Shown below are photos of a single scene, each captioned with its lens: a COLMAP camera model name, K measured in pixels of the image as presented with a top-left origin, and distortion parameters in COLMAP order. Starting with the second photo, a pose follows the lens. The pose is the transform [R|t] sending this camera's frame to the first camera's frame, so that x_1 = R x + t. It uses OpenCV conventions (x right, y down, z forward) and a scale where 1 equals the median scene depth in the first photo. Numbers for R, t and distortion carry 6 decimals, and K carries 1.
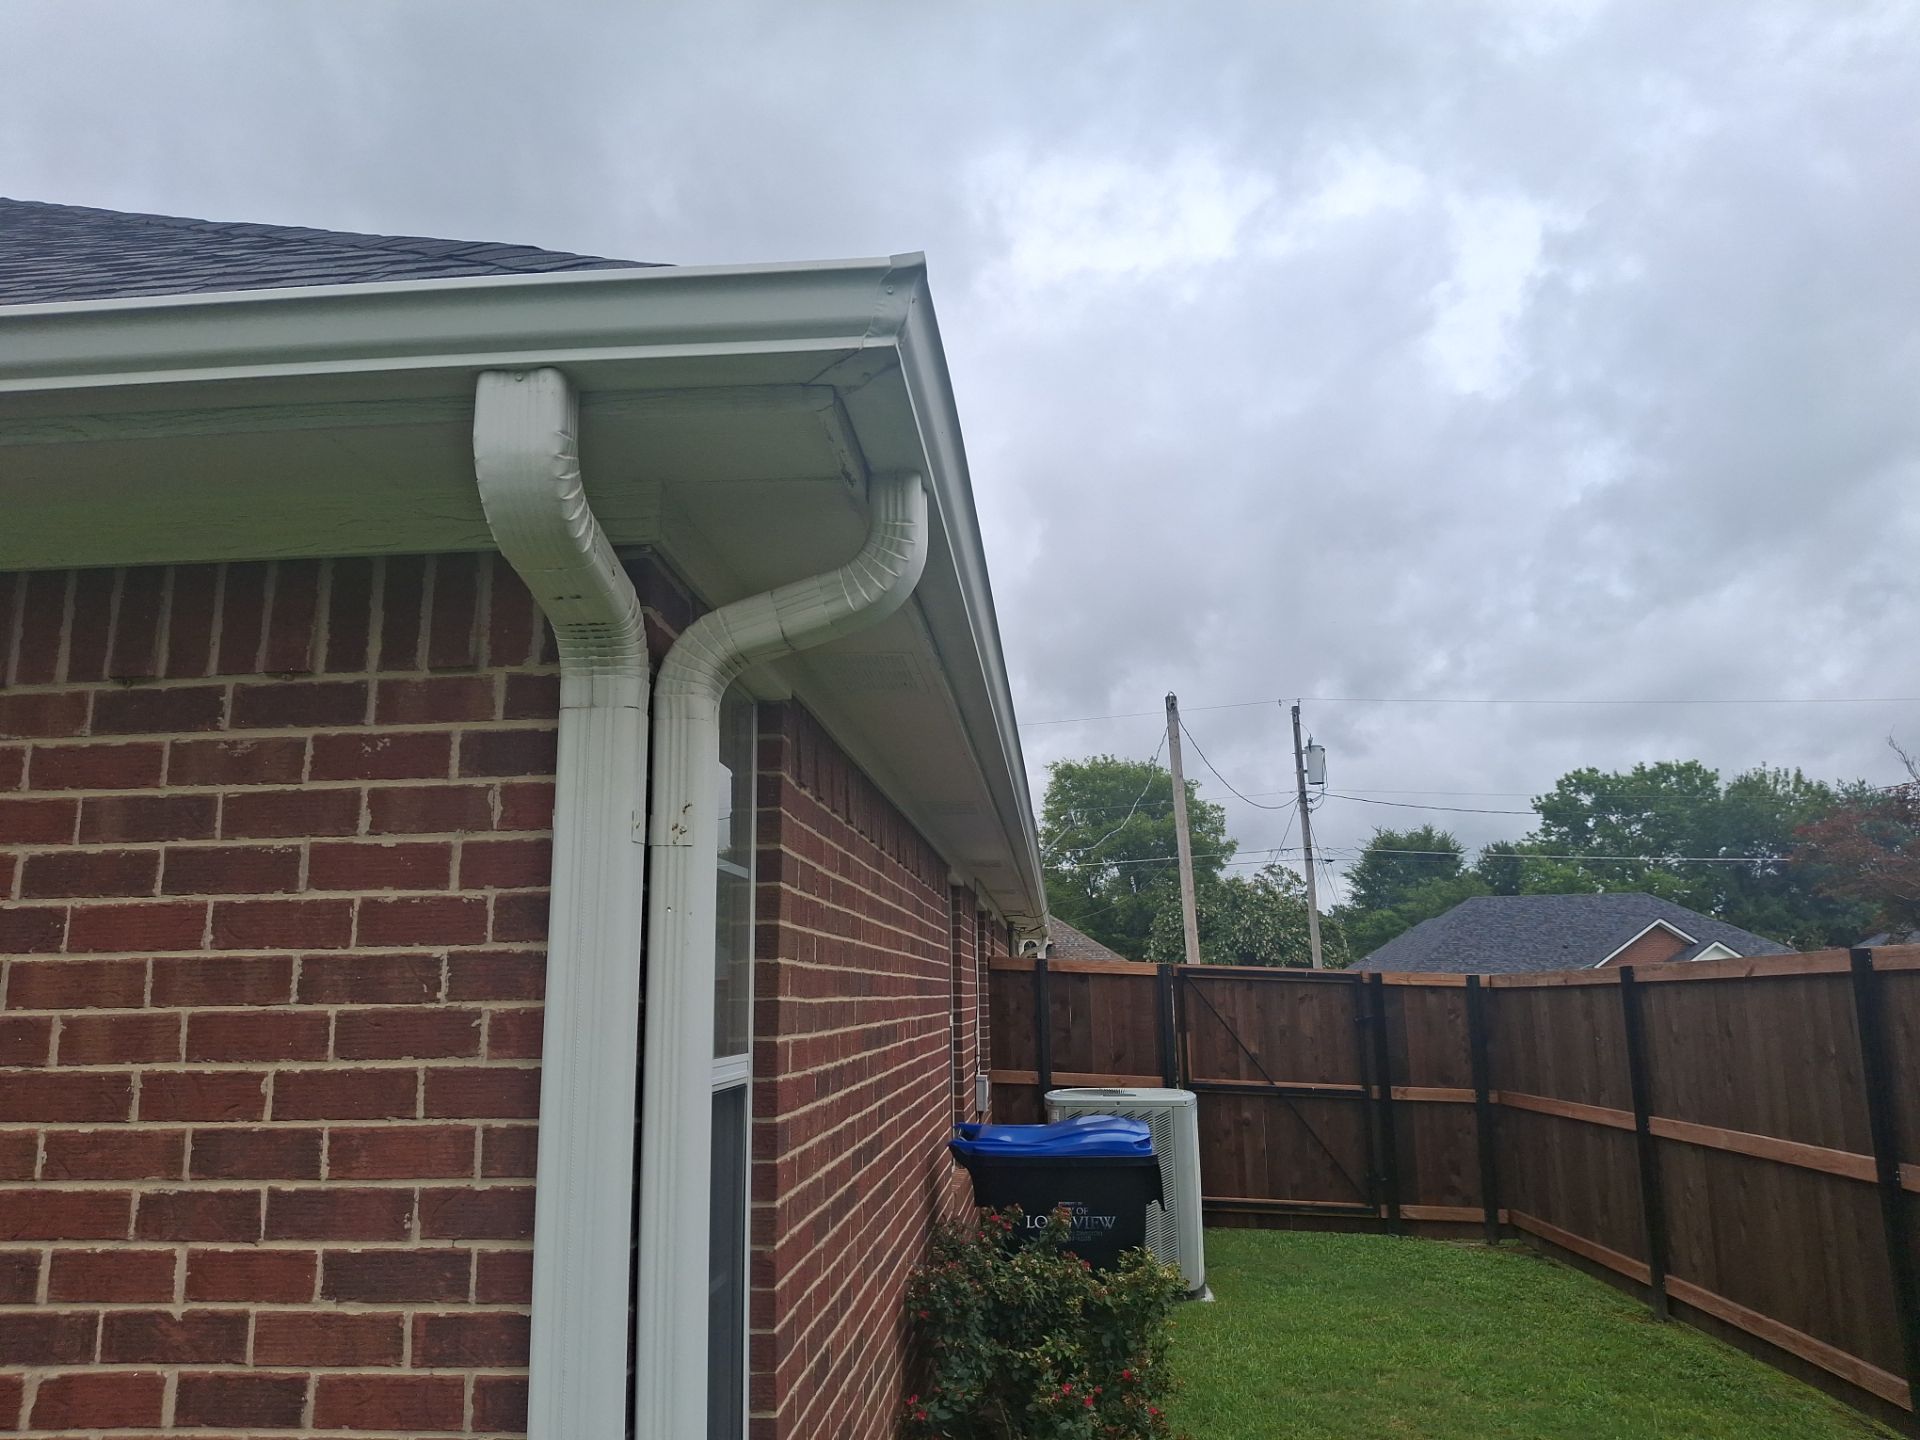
lens RADIAL K [[1431.3, 0, 964.4], [0, 1431.3, 720.8], [0, 0, 1]] dist [0.000690, -0.029263]
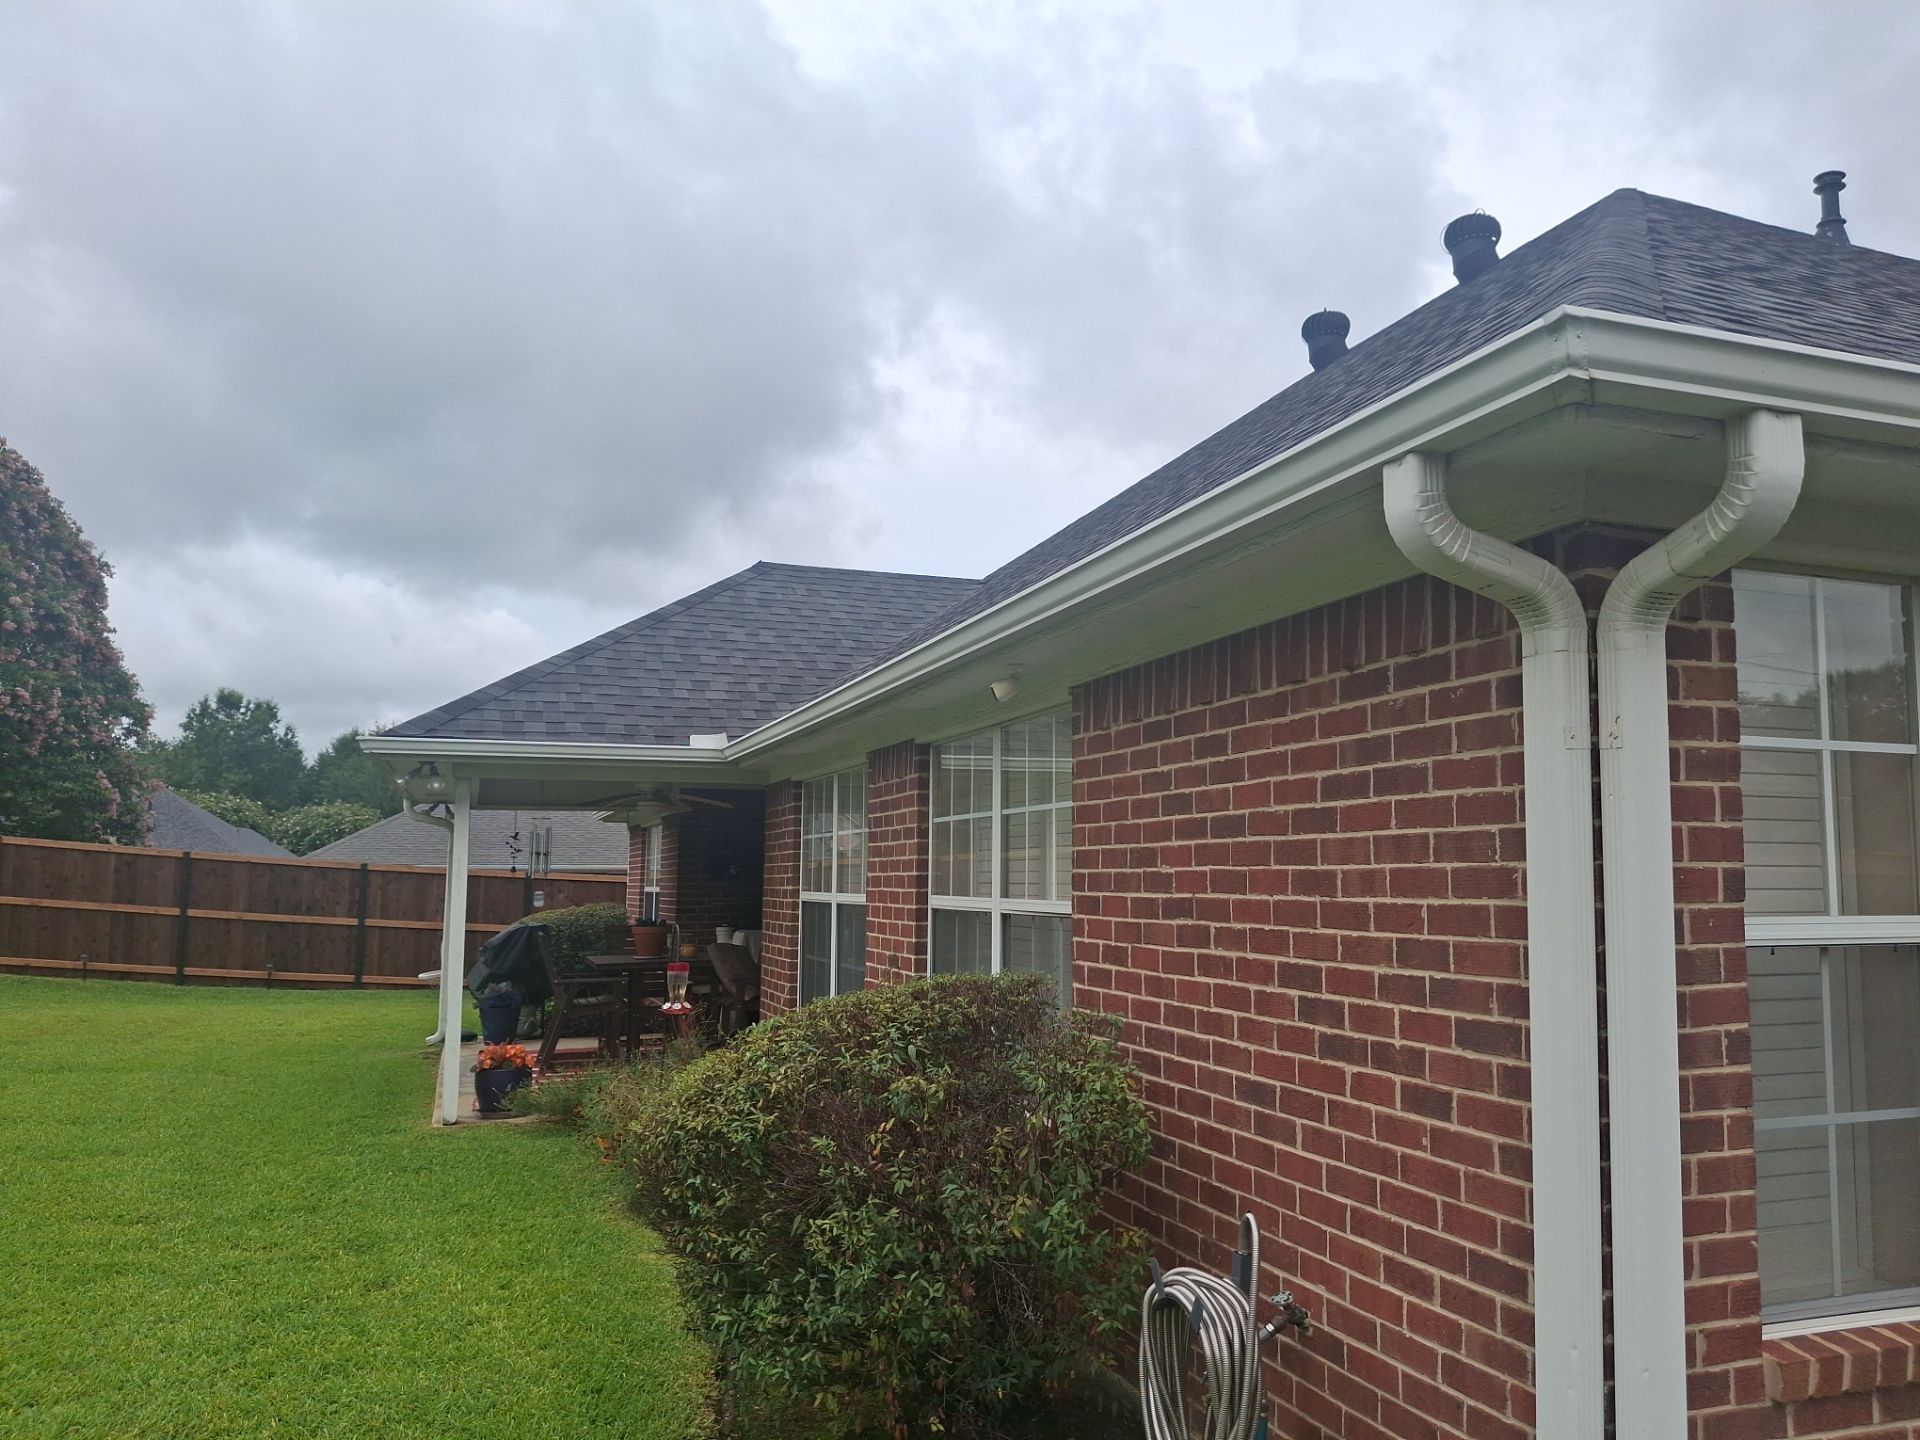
lens RADIAL K [[1431.3, 0, 971.8], [0, 1431.3, 714.8], [0, 0, 1]] dist [0.000690, -0.029263]
pose [[0.386826, -0.086711, -0.918067, 0.807604], [0.171171, 0.985019, -0.020911, -0.016868], [0.906127, -0.149058, 0.395874, -0.063096]]
